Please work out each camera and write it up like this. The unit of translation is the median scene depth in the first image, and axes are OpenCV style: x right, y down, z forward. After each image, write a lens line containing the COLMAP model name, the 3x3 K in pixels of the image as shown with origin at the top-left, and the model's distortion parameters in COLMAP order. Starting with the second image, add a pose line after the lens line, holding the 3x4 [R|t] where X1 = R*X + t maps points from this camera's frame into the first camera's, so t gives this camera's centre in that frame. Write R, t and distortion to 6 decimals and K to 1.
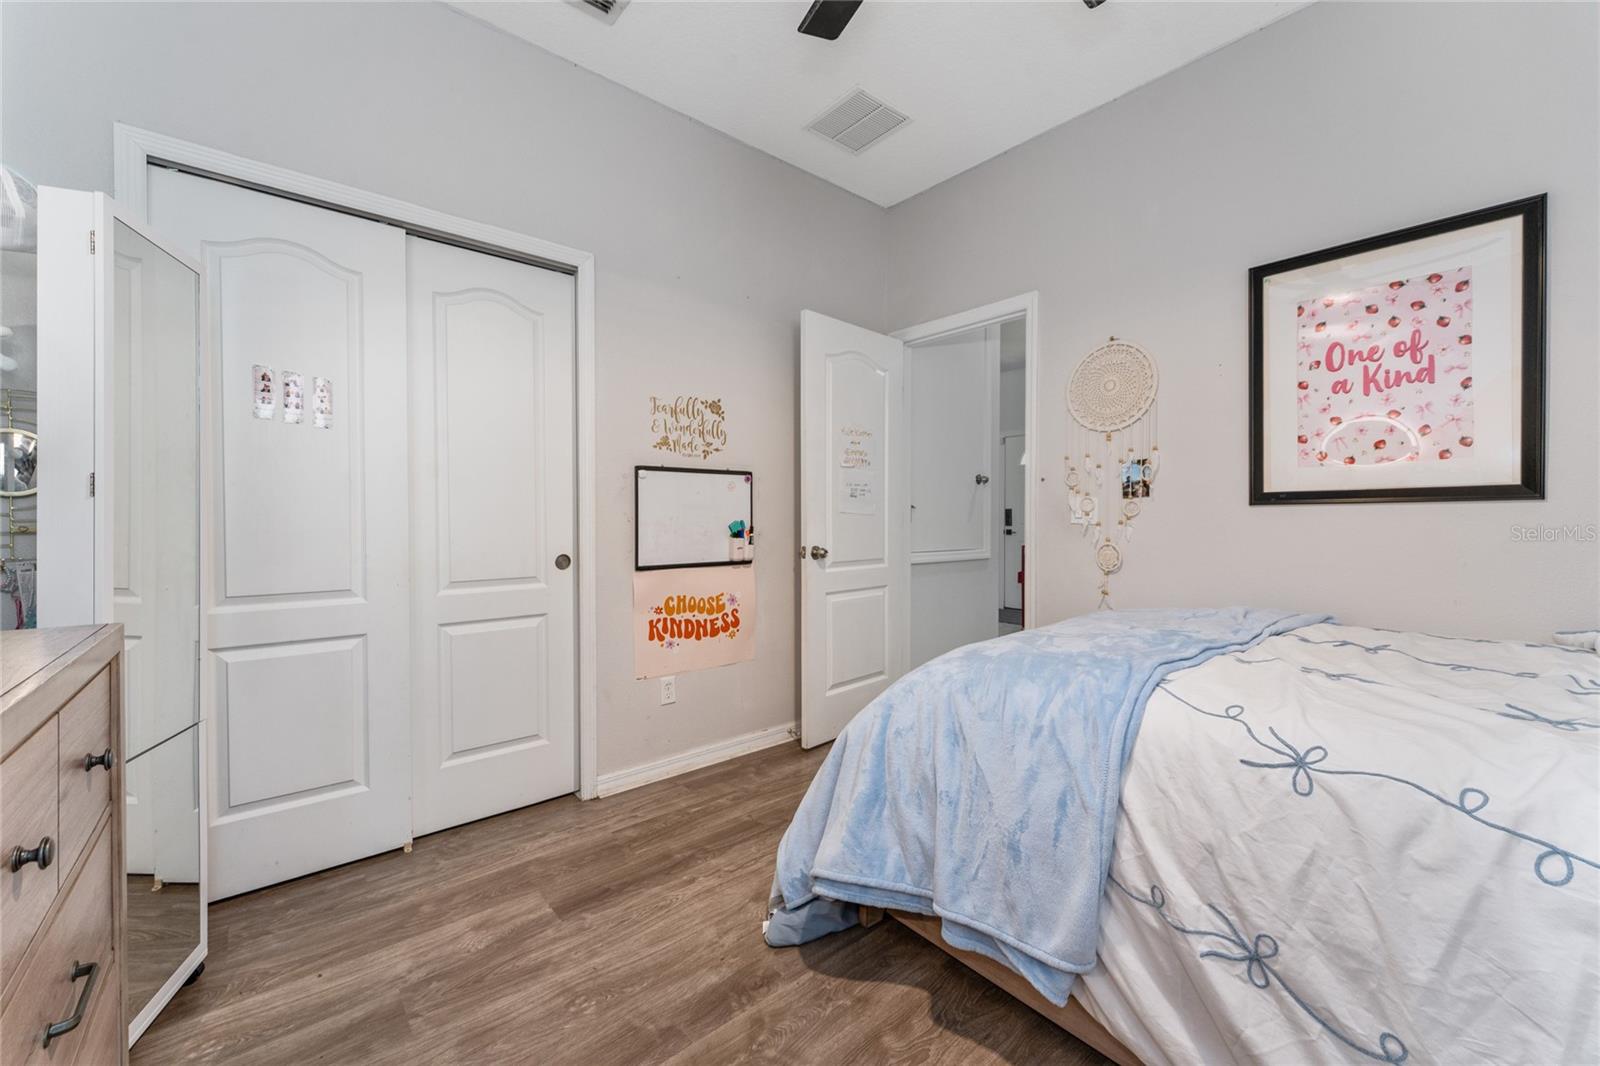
lens RADIAL K [[635.8, 0, 800.3], [0, 635.8, 525.6], [0, 0, 1]] dist [0.000563, 0.000111]
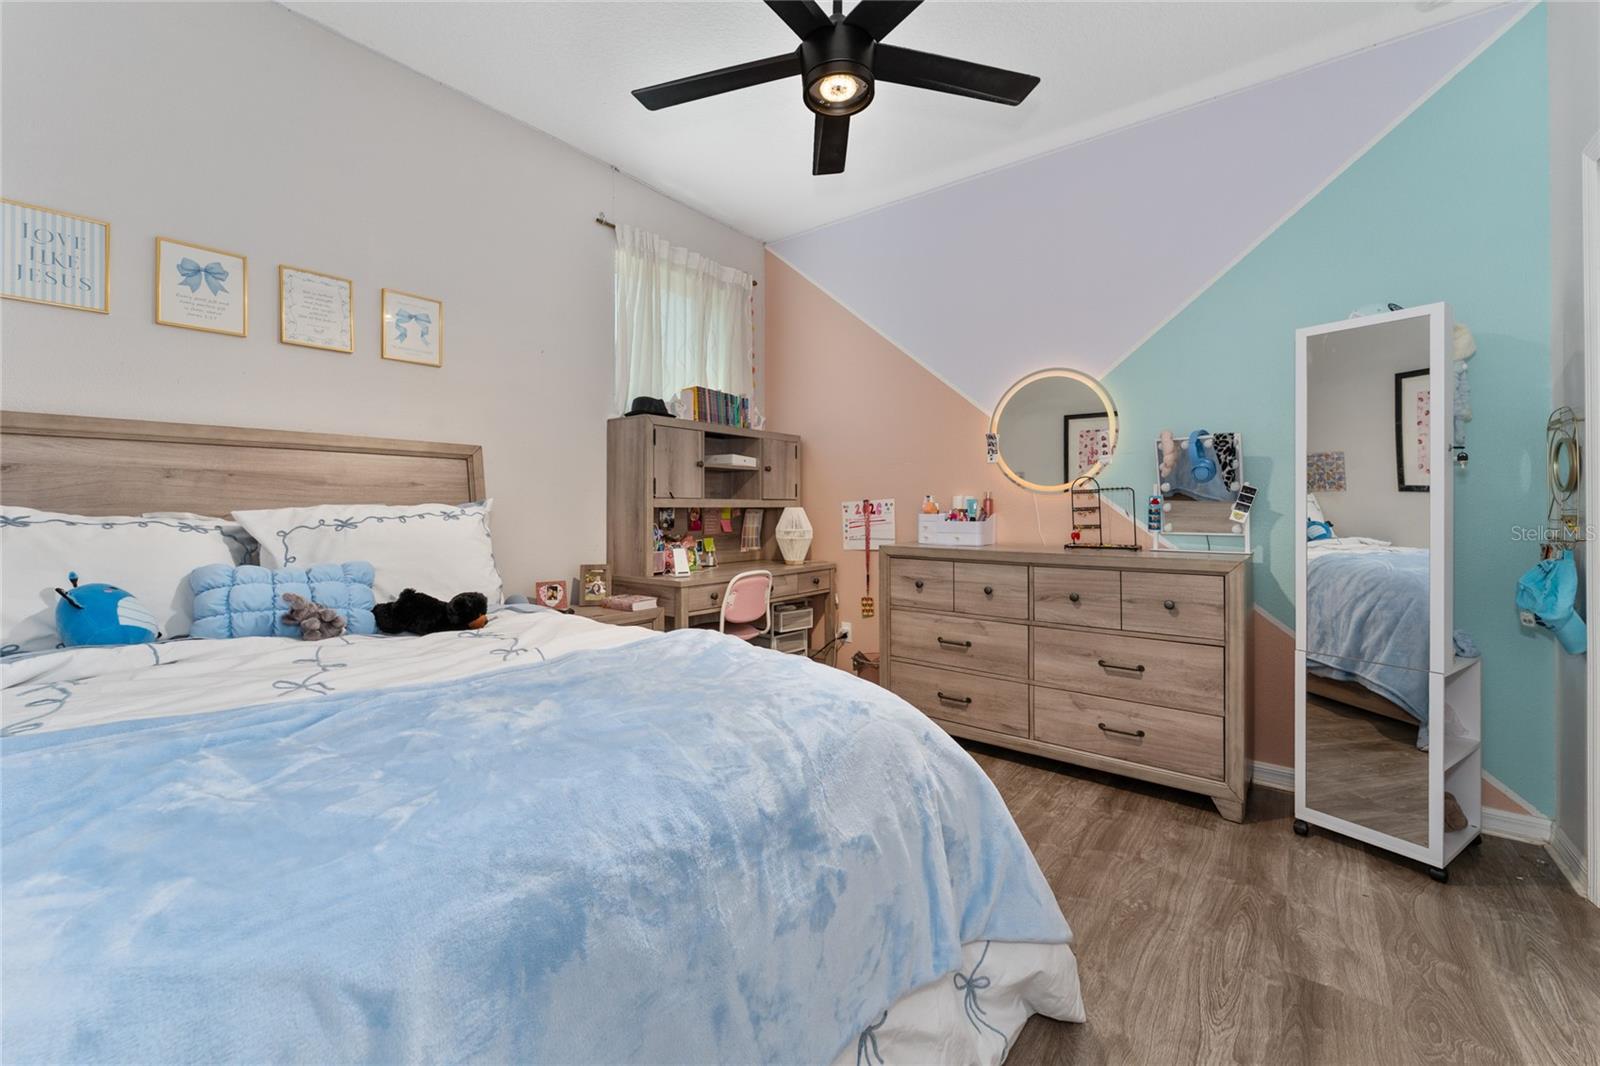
lens RADIAL K [[635.8, 0, 799.6], [0, 635.8, 518.7], [0, 0, 1]] dist [0.000563, 0.000111]
pose [[-0.982063, -0.002806, -0.188531, 0.479175], [-0.005646, 0.999878, 0.014530, -0.006308], [0.188467, 0.015334, -0.981960, 1.857546]]
